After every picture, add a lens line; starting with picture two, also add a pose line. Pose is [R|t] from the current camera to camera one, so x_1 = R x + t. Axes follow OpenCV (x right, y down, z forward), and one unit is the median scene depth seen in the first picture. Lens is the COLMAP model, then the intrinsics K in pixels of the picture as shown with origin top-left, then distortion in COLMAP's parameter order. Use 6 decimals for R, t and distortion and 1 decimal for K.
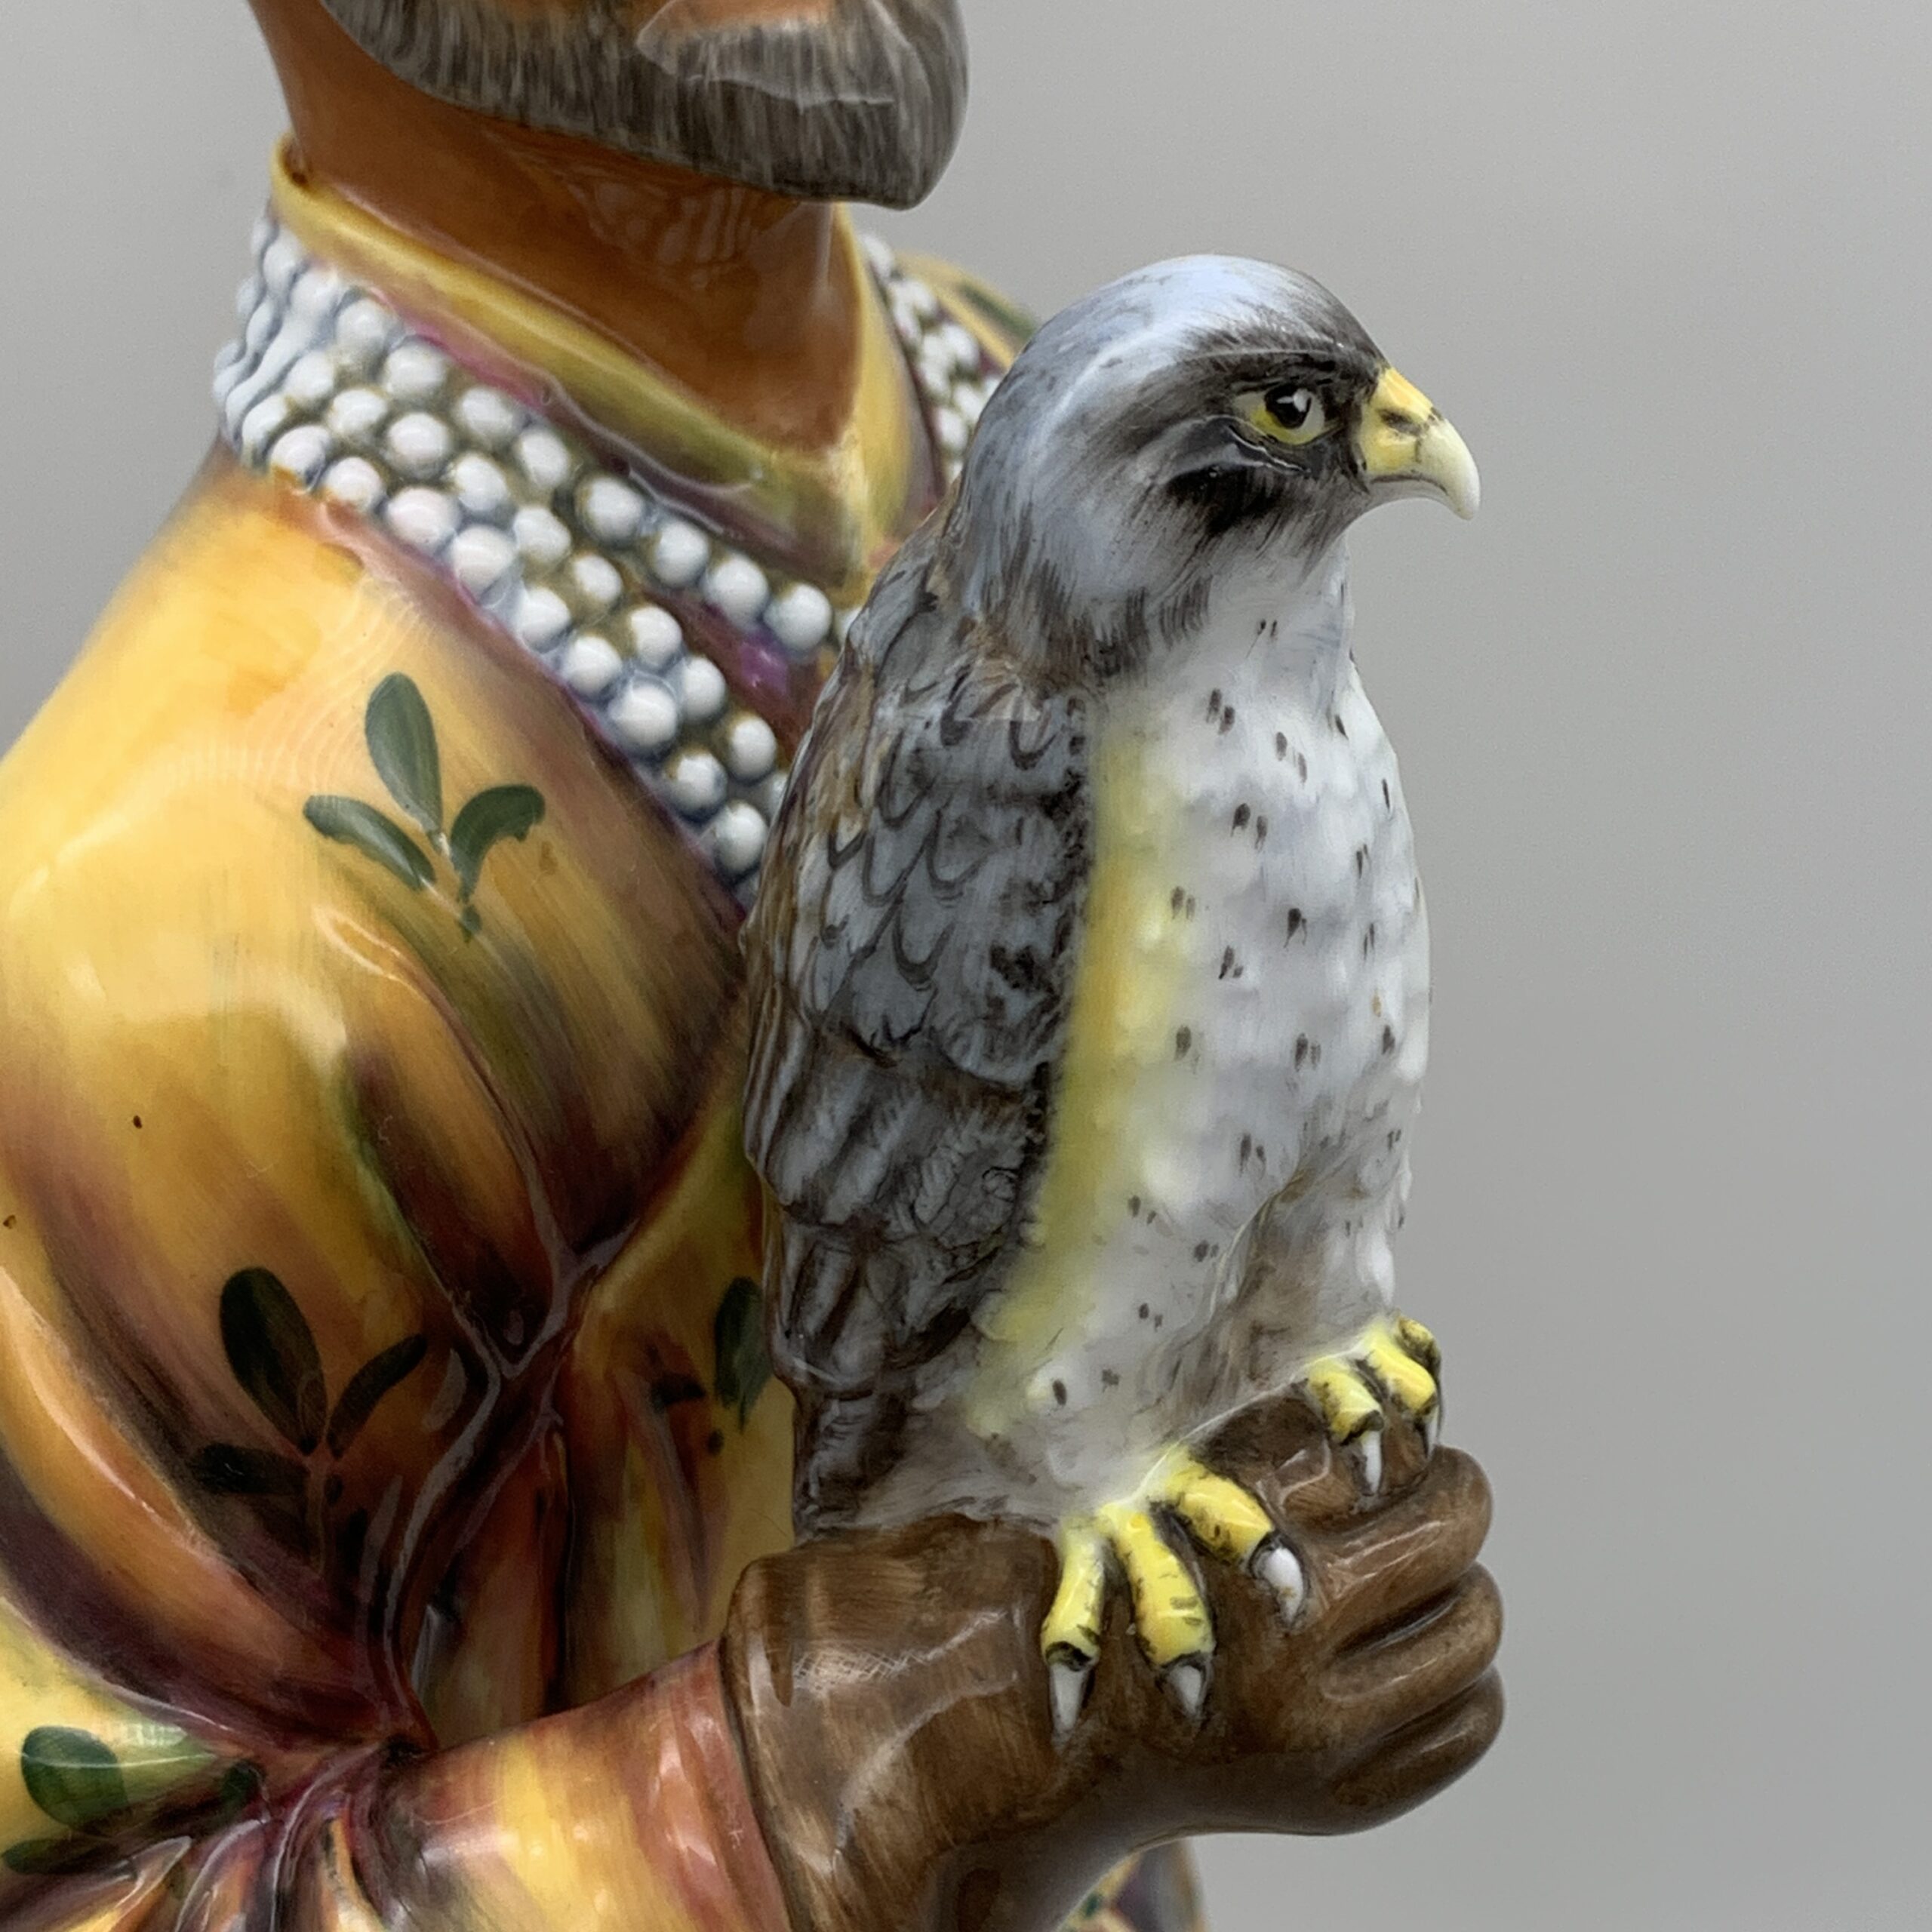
lens RADIAL K [[4114.1, 0, 966.7], [0, 4114.1, 898.7], [0, 0, 1]] dist [0.196752, -0.263902]
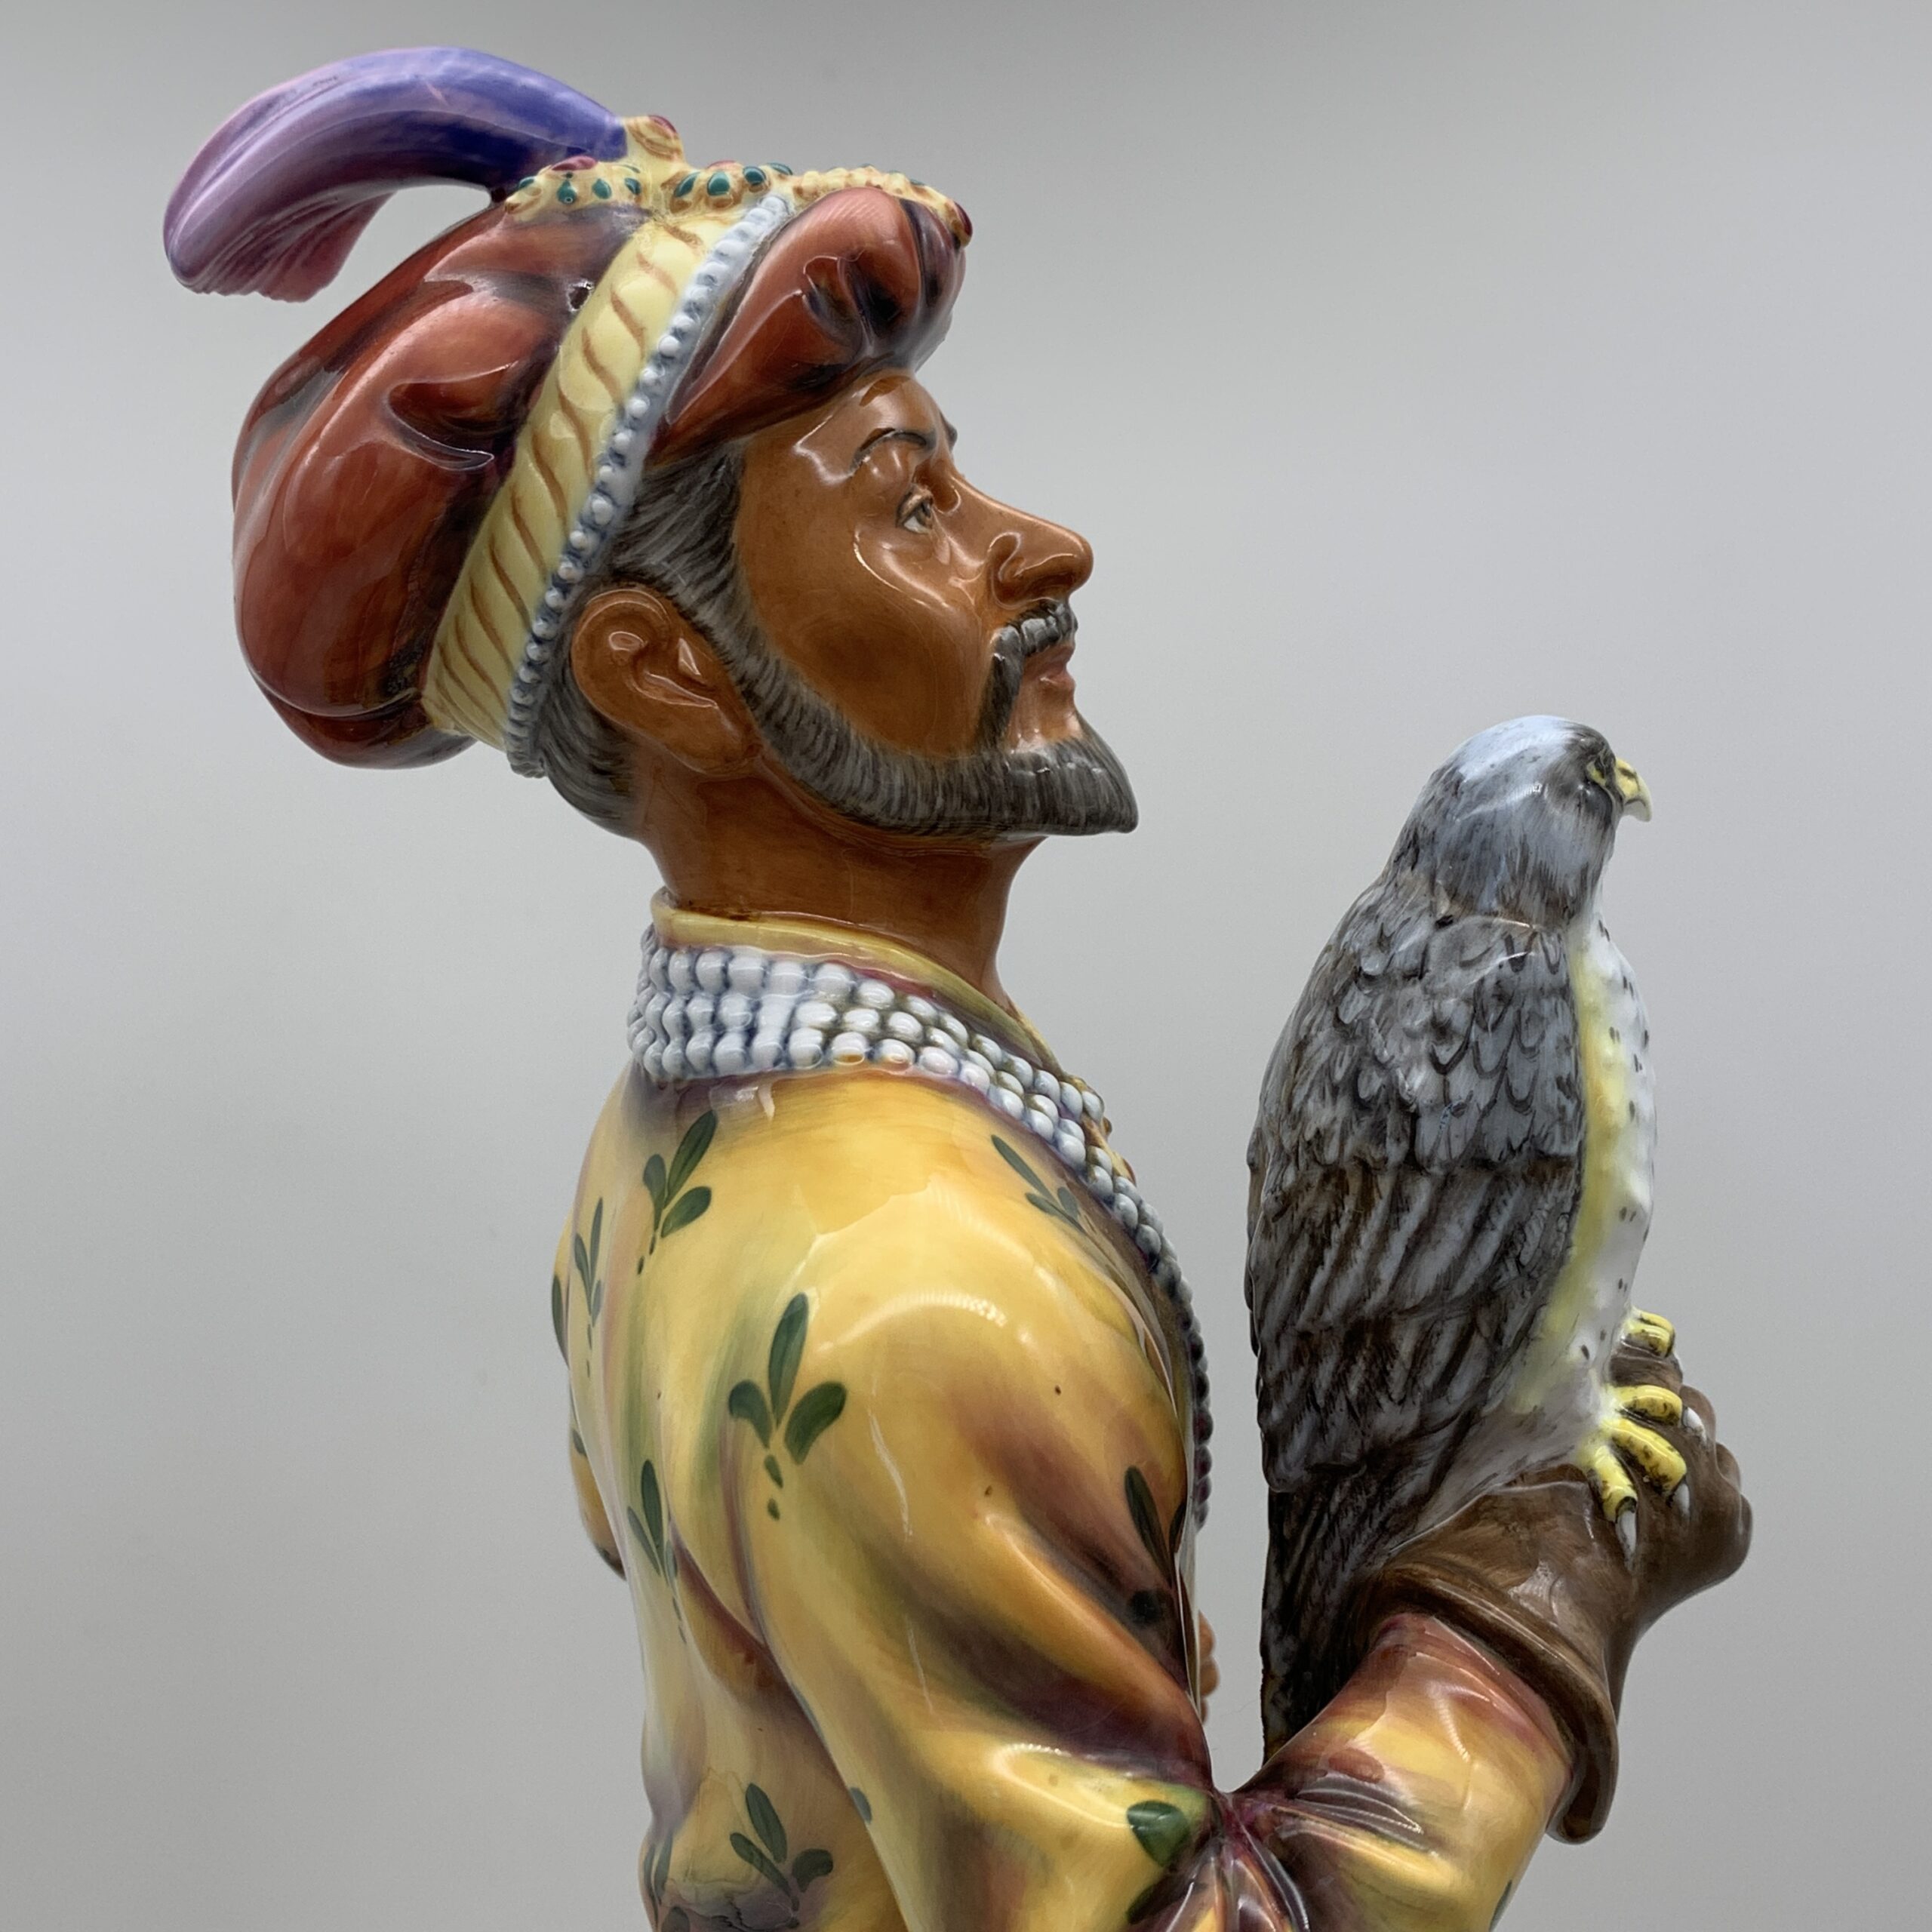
lens RADIAL K [[2660.2, 0, 966.0], [0, 2660.2, 966.0], [0, 0, 1]] dist [0.109067, -0.036350]
pose [[0.765415, -0.163880, 0.622321, -0.913163], [0.367146, 0.905415, -0.213138, 0.121932], [-0.528529, 0.391622, 0.753186, 0.209274]]
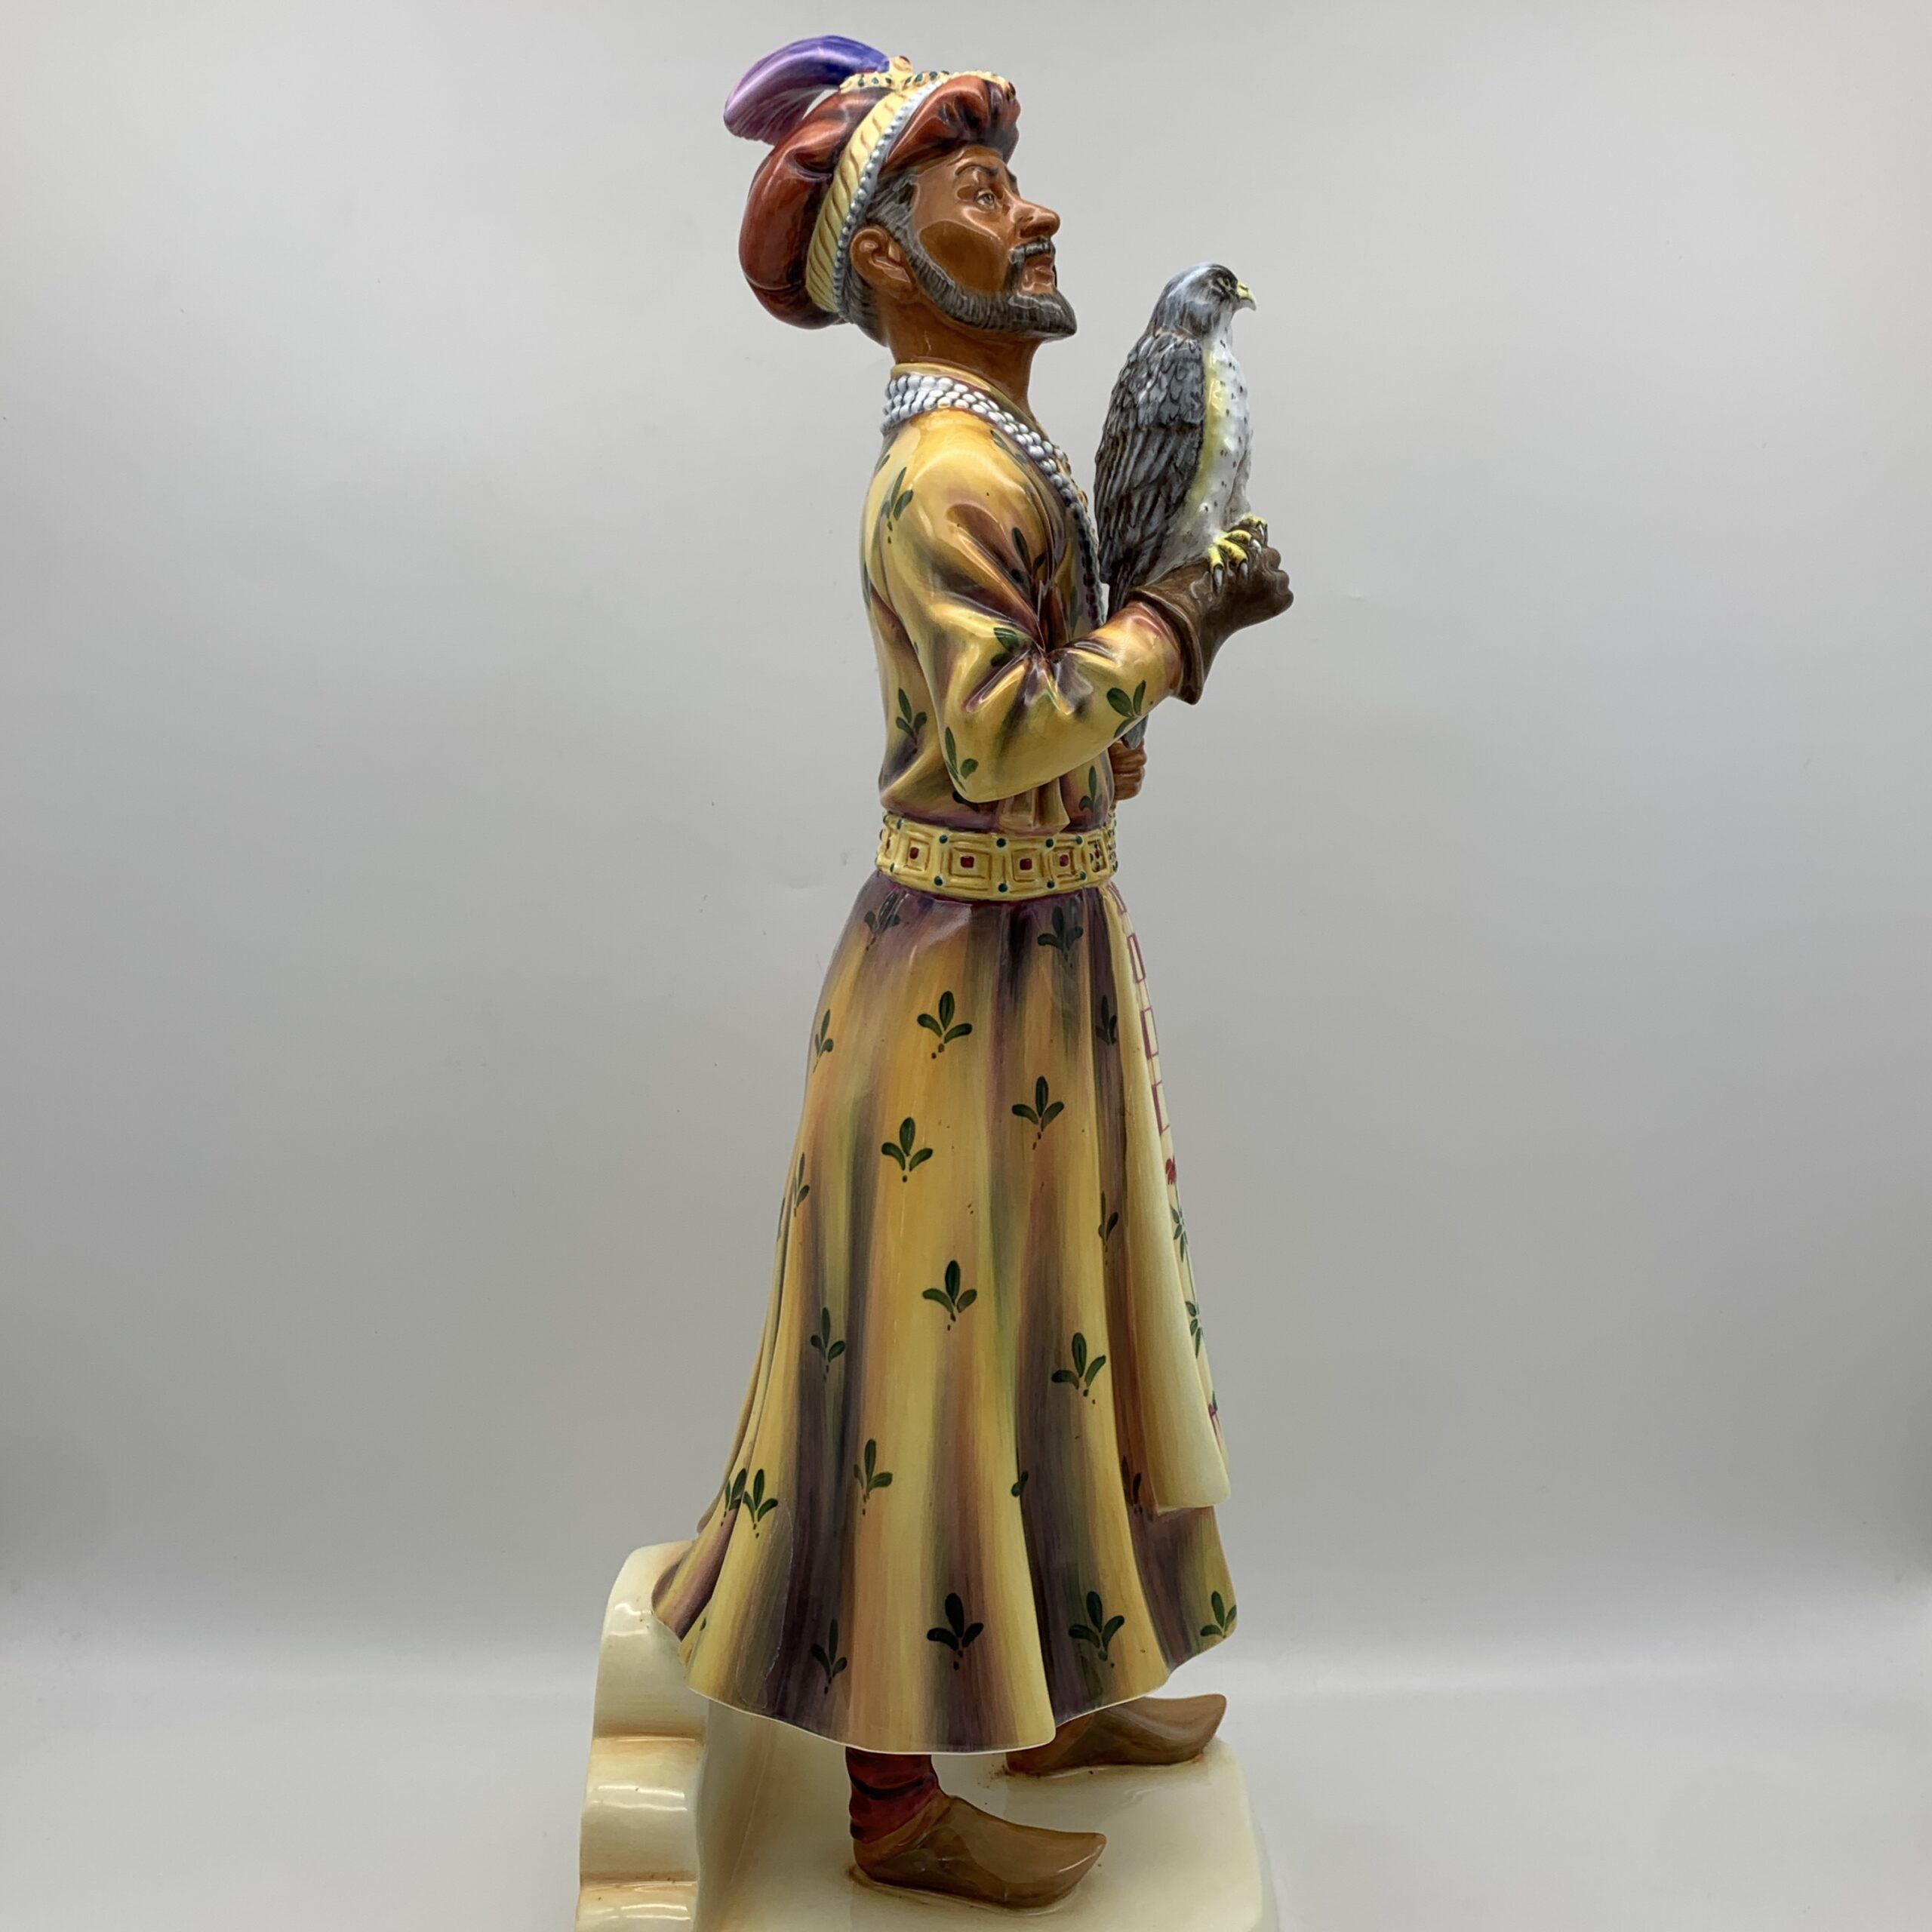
lens RADIAL K [[2184.9, 0, 994.8], [0, 2184.9, 960.5], [0, 0, 1]] dist [0.166679, -0.510703]
pose [[0.899000, -0.108571, 0.424276, -1.348323], [0.255727, 0.916607, -0.307303, 1.336318], [-0.355531, 0.384764, 0.851795, -0.860941]]
